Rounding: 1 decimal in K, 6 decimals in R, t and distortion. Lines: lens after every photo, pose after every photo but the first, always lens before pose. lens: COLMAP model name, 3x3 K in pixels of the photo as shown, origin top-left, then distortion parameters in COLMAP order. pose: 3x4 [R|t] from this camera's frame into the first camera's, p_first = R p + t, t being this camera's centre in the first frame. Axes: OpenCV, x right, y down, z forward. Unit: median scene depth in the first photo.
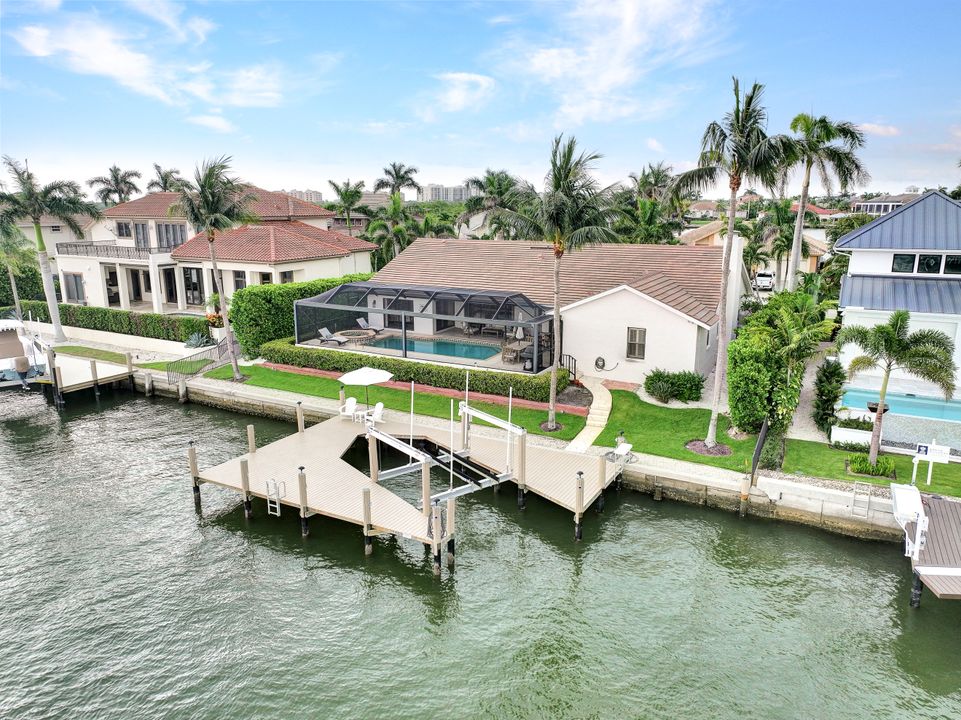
lens RADIAL K [[672.2, 0, 482.5], [0, 672.2, 359.6], [0, 0, 1]] dist [0.004097, 0.007887]
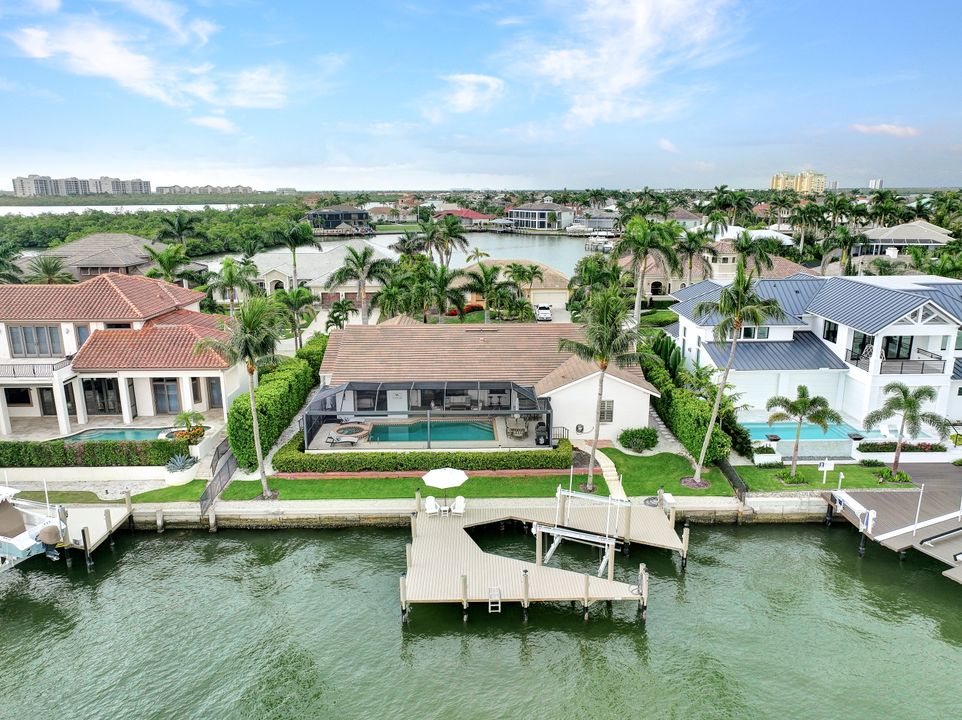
lens RADIAL K [[672.9, 0, 483.0], [0, 672.9, 359.6], [0, 0, 1]] dist [0.004097, 0.007887]
pose [[0.870934, -0.121258, 0.476204, -0.670316], [0.114490, 0.992479, 0.043328, -0.230671], [-0.477877, 0.016785, 0.878267, -0.090772]]
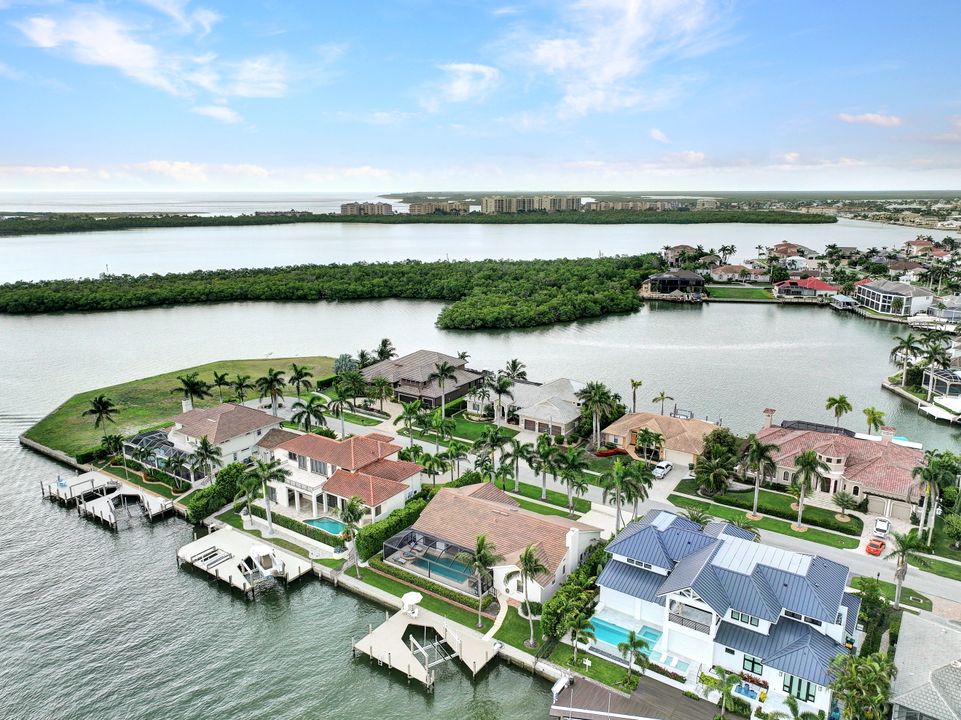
lens RADIAL K [[672.2, 0, 482.5], [0, 672.2, 359.6], [0, 0, 1]] dist [0.004097, 0.007887]
pose [[0.995255, 0.024400, -0.094194, 0.322869], [-0.022860, 0.999587, 0.017392, -0.955572], [0.094579, -0.015156, 0.995402, -1.560303]]
